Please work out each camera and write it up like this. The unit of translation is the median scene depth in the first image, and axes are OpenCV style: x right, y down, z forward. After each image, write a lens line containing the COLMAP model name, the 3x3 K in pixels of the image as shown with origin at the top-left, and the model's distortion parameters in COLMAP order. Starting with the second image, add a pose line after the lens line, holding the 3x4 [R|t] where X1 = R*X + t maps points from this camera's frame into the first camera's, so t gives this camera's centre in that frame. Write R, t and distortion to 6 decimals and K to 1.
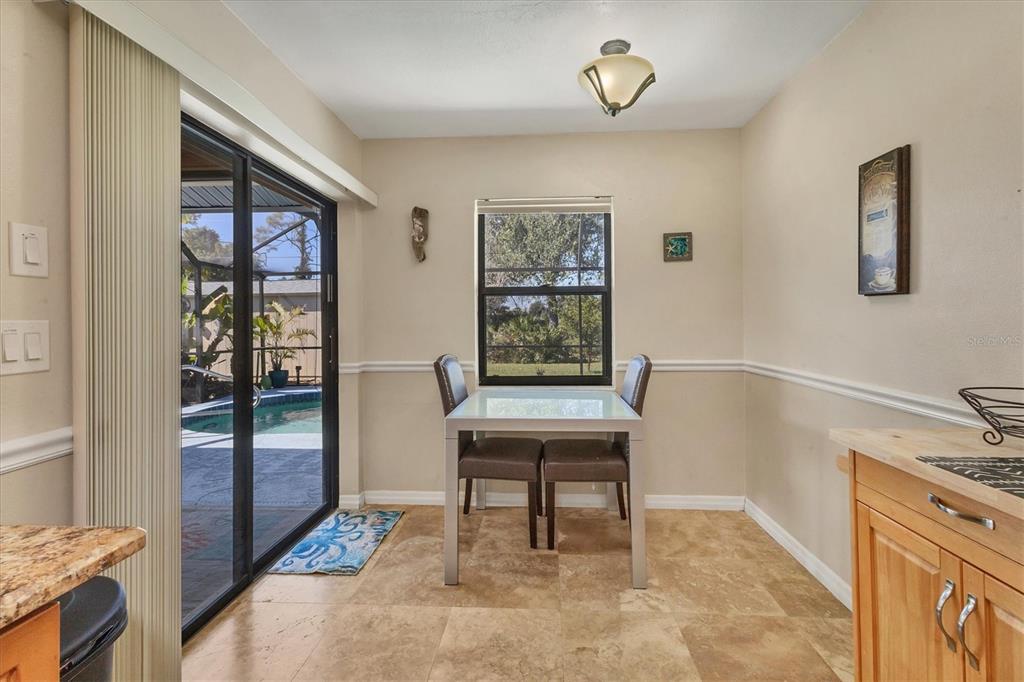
lens RADIAL K [[458.5, 0, 519.0], [0, 458.5, 318.9], [0, 0, 1]] dist [0.001221, 0.000095]
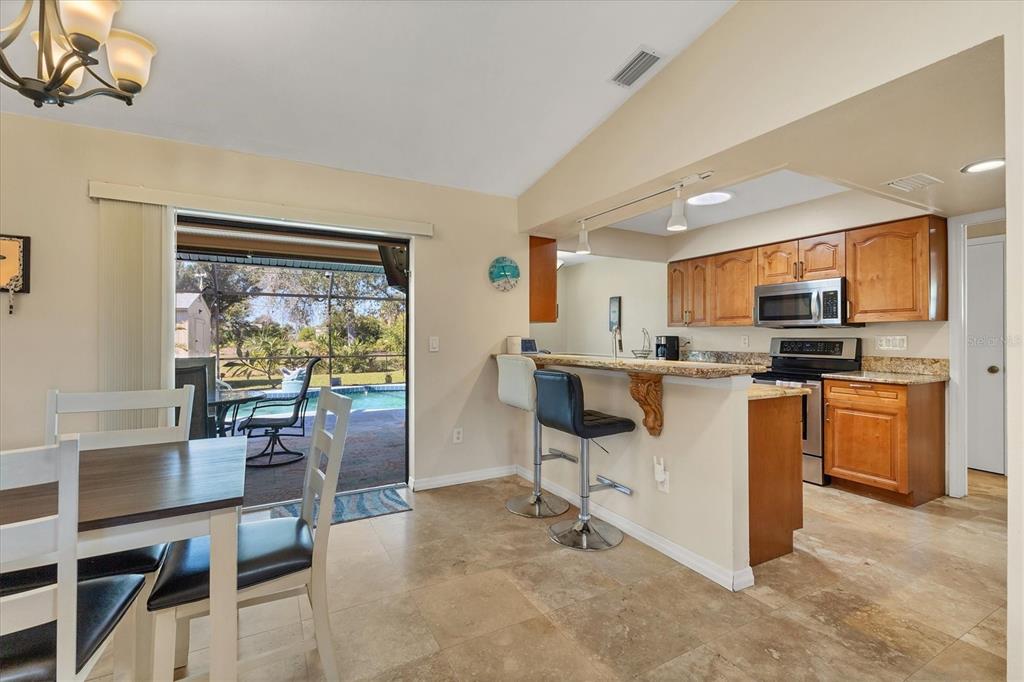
lens RADIAL K [[451.2, 0, 512.9], [0, 451.2, 333.5], [0, 0, 1]] dist [0.007705, -0.000192]
pose [[0.847620, 0.012097, 0.530466, -1.258023], [-0.010017, 0.999927, -0.006797, 0.001527], [-0.530510, 0.000448, 0.847679, -1.144560]]
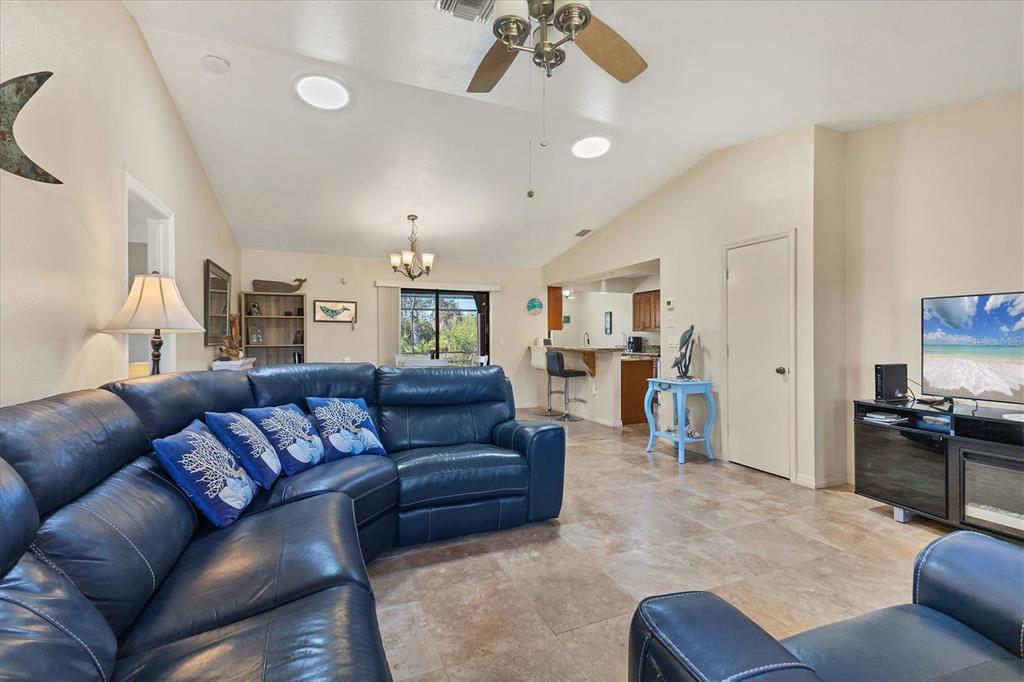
lens RADIAL K [[451.2, 0, 512.9], [0, 451.2, 333.5], [0, 0, 1]] dist [0.007705, -0.000192]
pose [[0.892899, 0.007746, 0.450190, -1.938400], [-0.004618, 0.999957, -0.008046, -0.000958], [-0.450233, 0.005105, 0.892897, -2.413747]]
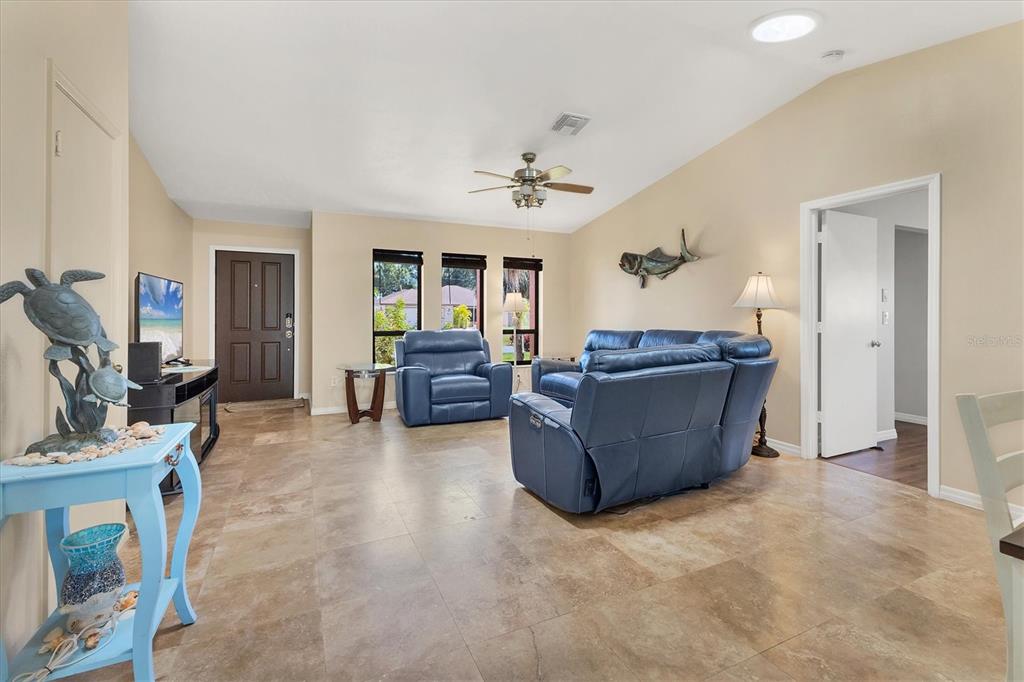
lens RADIAL K [[451.2, 0, 515.4], [0, 451.2, 315.5], [0, 0, 1]] dist [0.009423, -0.000290]
pose [[-0.872750, 0.008121, -0.488101, -0.807017], [0.007735, 0.999966, 0.002805, 0.006027], [0.488107, -0.001327, -0.872783, -0.514206]]
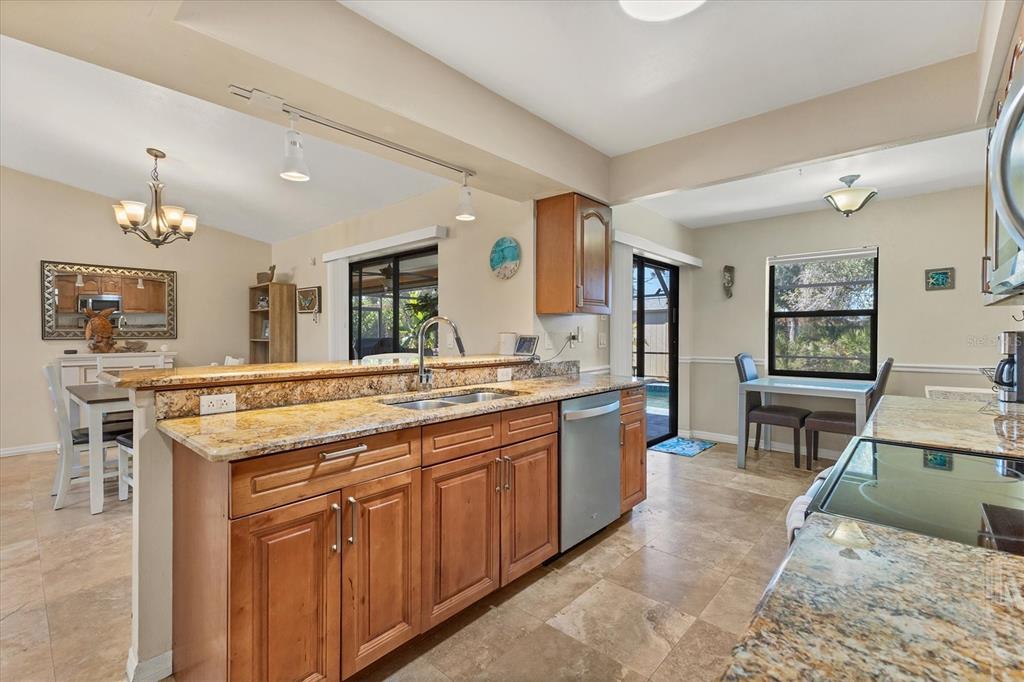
lens RADIAL K [[449.9, 0, 515.3], [0, 449.9, 339.2], [0, 0, 1]] dist [0.011188, 0.000182]
pose [[0.782398, 0.016104, -0.622571, 0.218834], [-0.003135, 0.999755, 0.021921, -0.009471], [0.622771, -0.015200, 0.782257, -0.833672]]
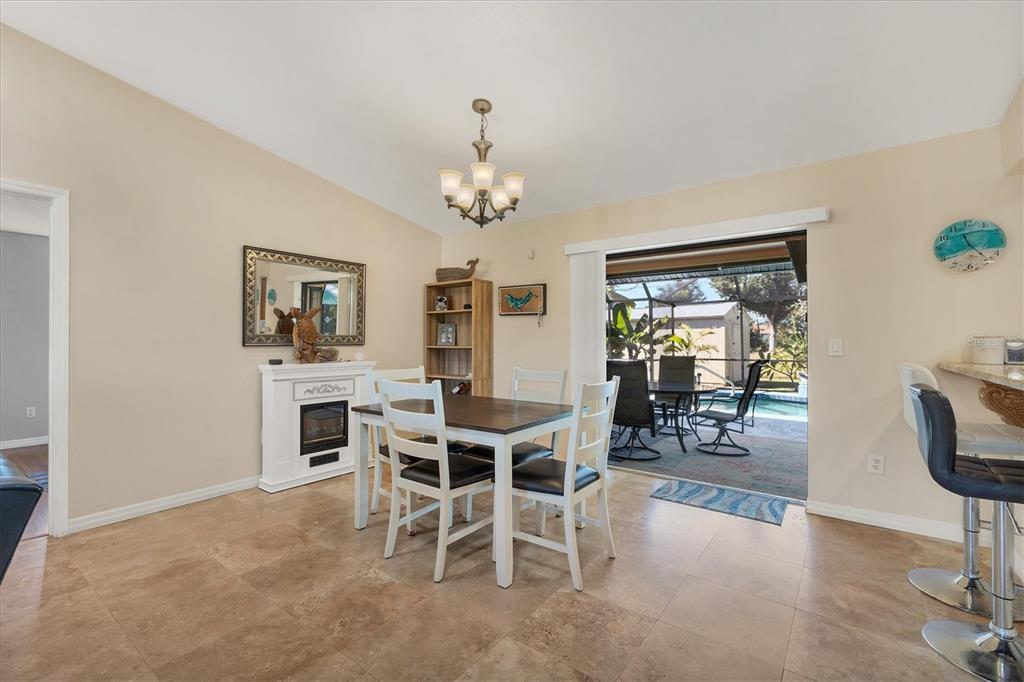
lens RADIAL K [[444.9, 0, 518.3], [0, 444.9, 338.9], [0, 0, 1]] dist [0.010456, -0.000507]
pose [[0.839016, 0.005920, -0.544075, -0.812293], [-0.003332, 0.999978, 0.005743, 0.001935], [0.544097, -0.003006, 0.839017, -1.250913]]
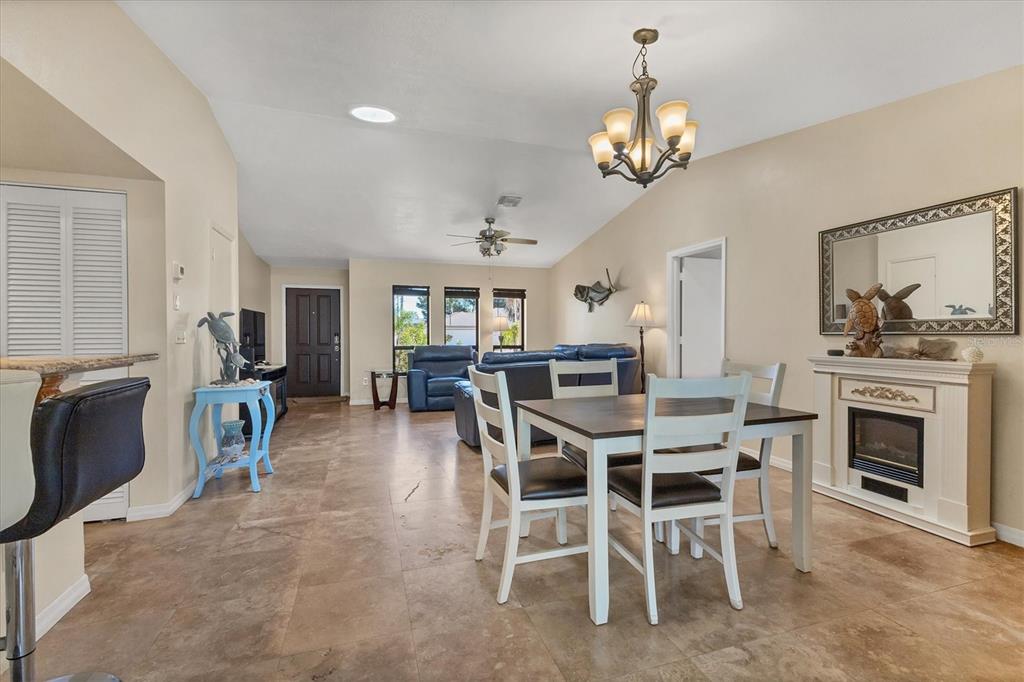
lens RADIAL K [[451.8, 0, 512.0], [0, 451.8, 341.0], [0, 0, 1]] dist [0.010229, 0.000075]
pose [[-0.929277, 0.014131, -0.369114, -0.895019], [0.010933, 0.999882, 0.010754, 0.026651], [0.369223, 0.005958, -0.929322, 0.246205]]
